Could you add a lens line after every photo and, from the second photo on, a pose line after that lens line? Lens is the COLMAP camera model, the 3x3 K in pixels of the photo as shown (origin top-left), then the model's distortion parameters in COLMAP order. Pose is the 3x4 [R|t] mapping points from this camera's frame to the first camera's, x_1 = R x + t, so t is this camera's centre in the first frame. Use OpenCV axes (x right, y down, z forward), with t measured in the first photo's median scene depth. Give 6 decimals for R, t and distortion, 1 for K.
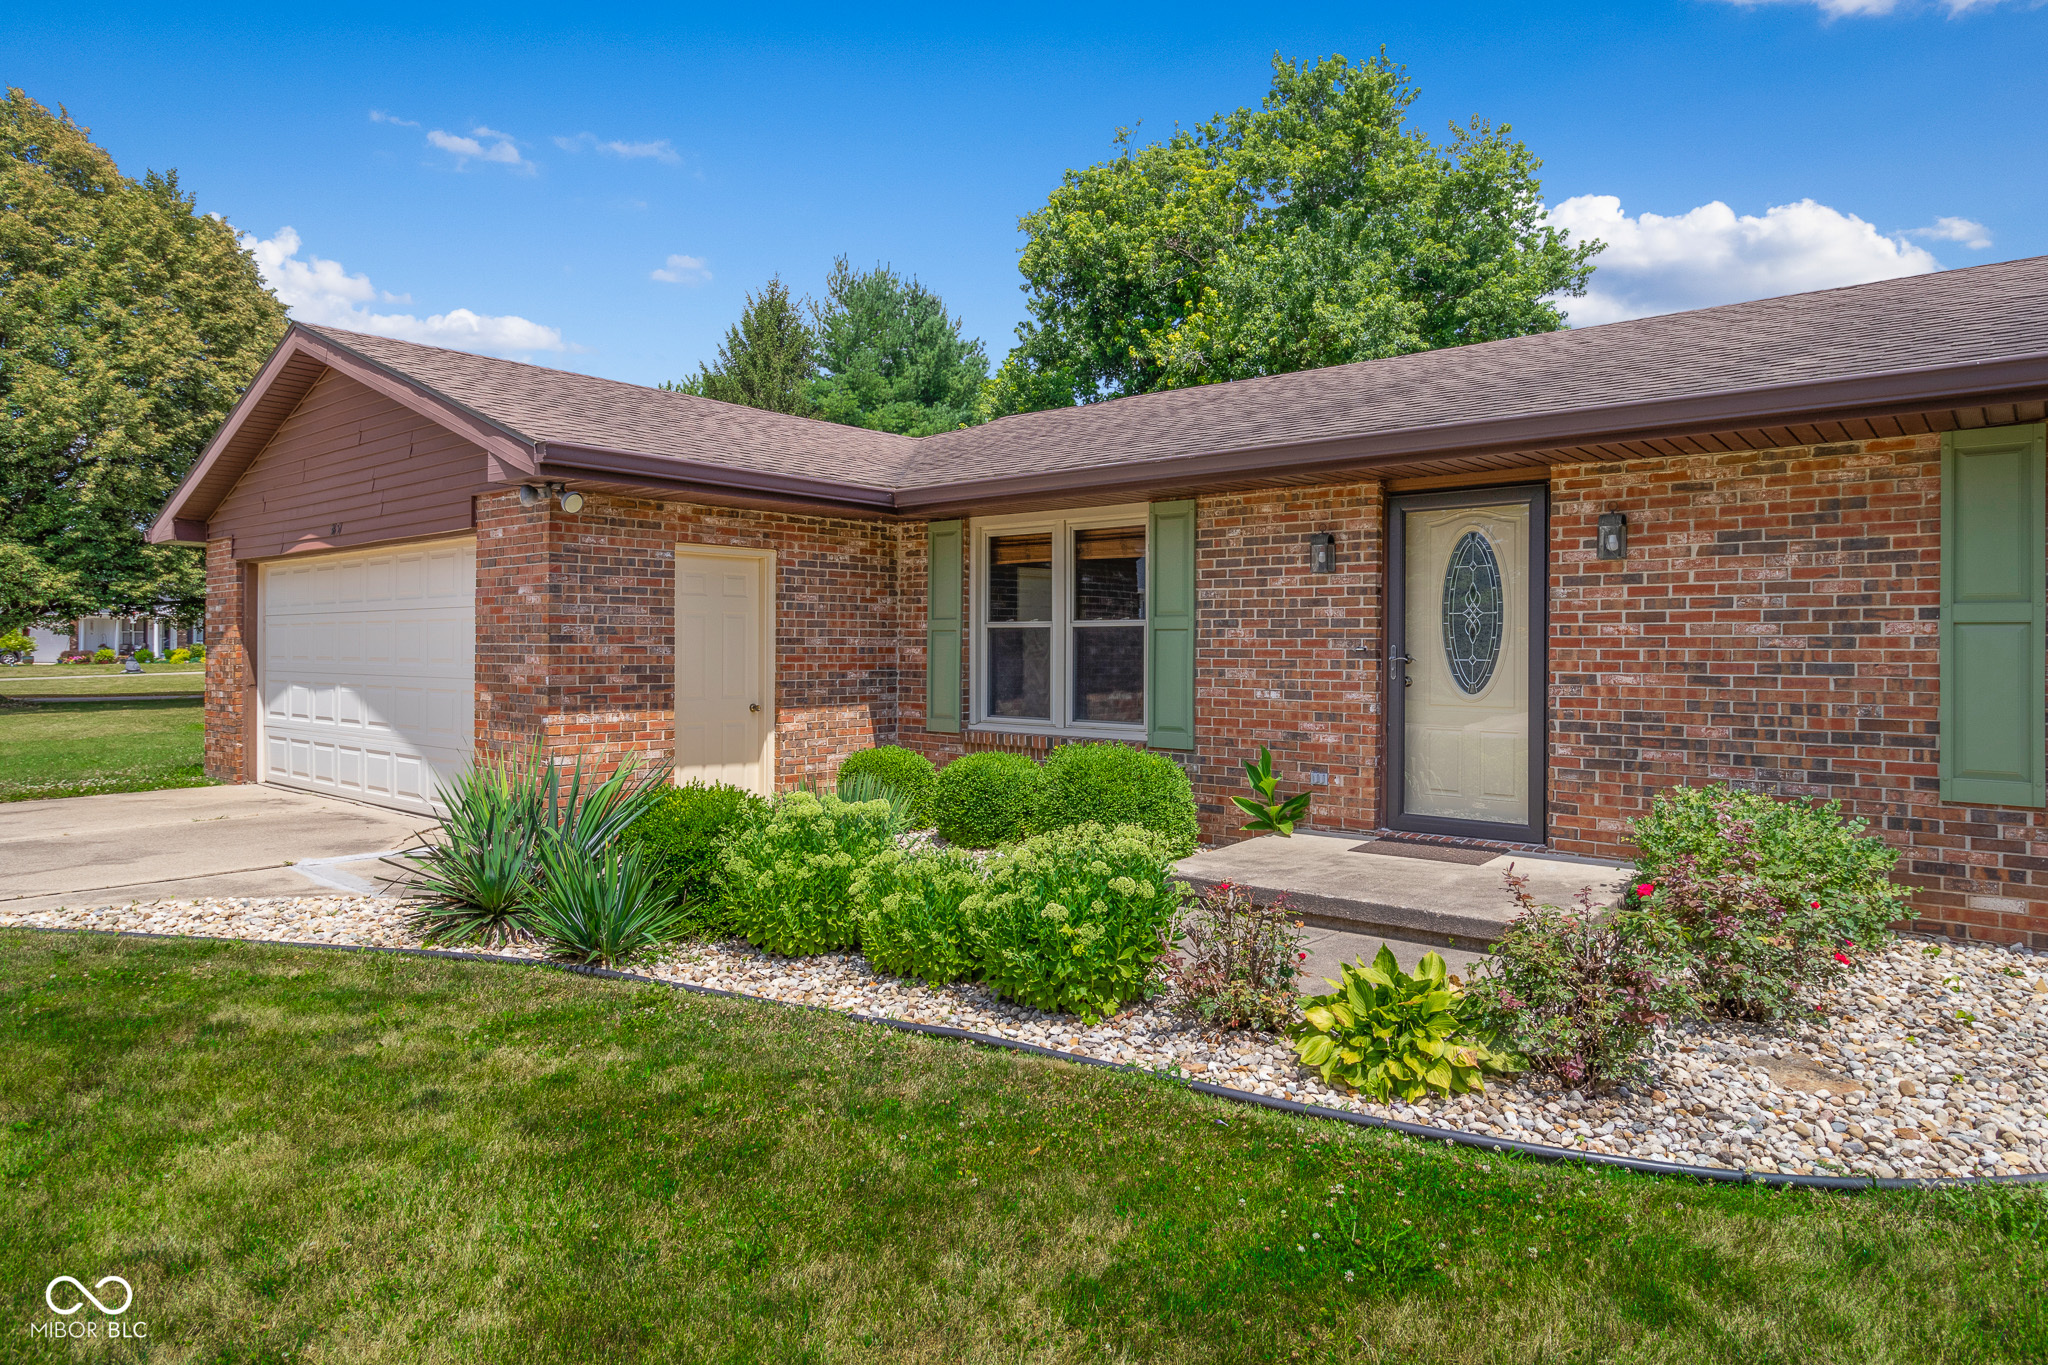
lens RADIAL K [[1229.4, 0, 1037.9], [0, 1229.4, 645.6], [0, 0, 1]] dist [0.003997, -0.000551]
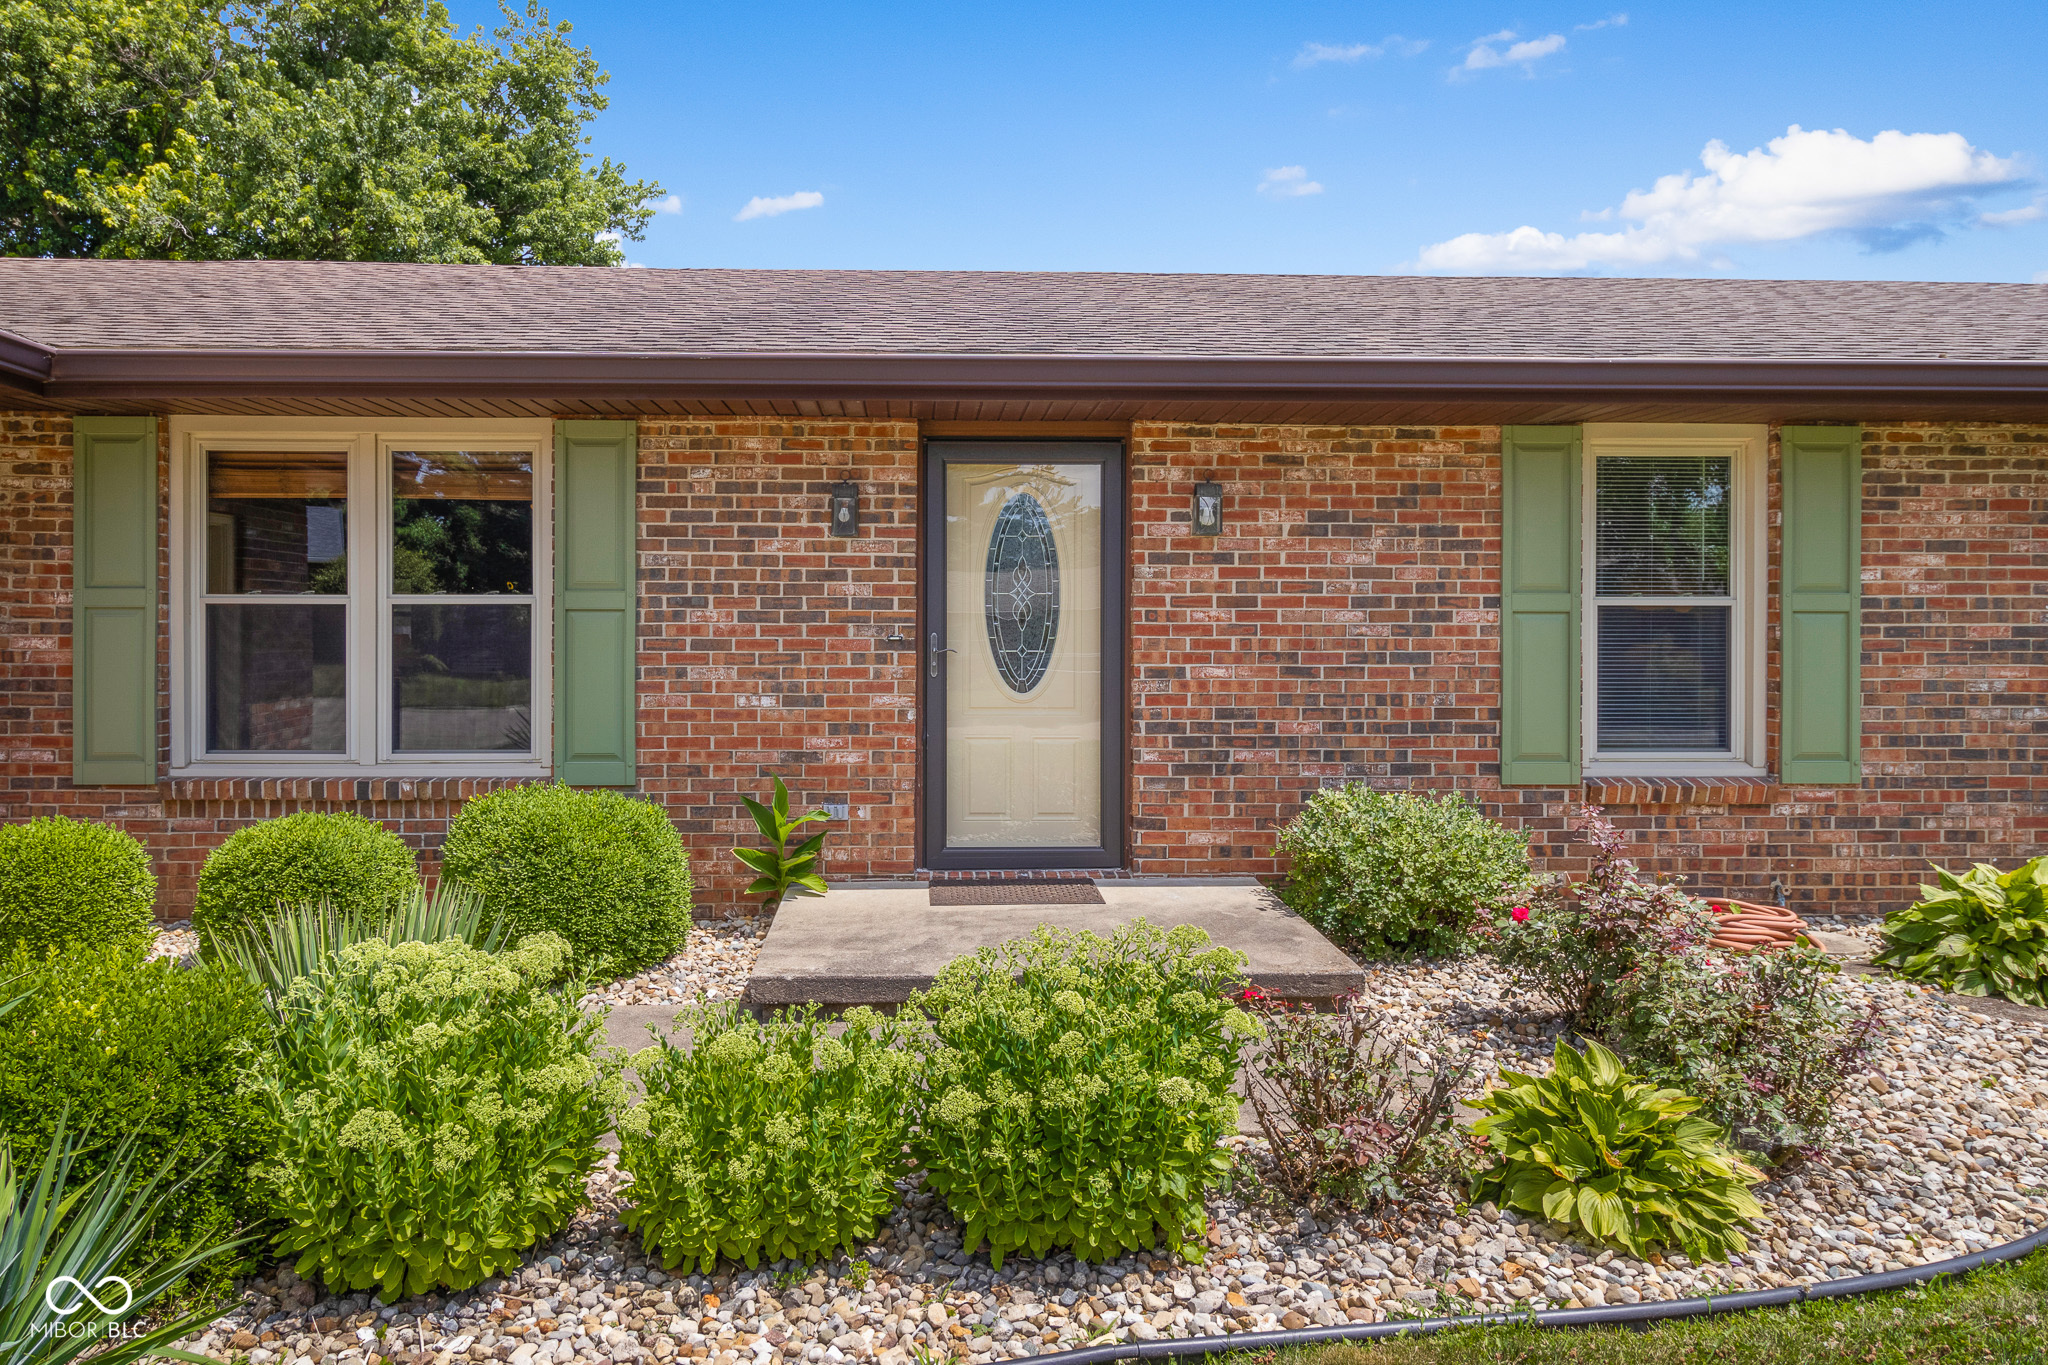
lens RADIAL K [[1407.9, 0, 976.5], [0, 1407.9, 646.6], [0, 0, 1]] dist [0.004990, -0.011202]
pose [[0.741781, -0.008287, 0.670591, -0.260767], [0.000110, 0.999925, 0.012235, -0.002525], [-0.670642, -0.009002, 0.741726, 0.289991]]
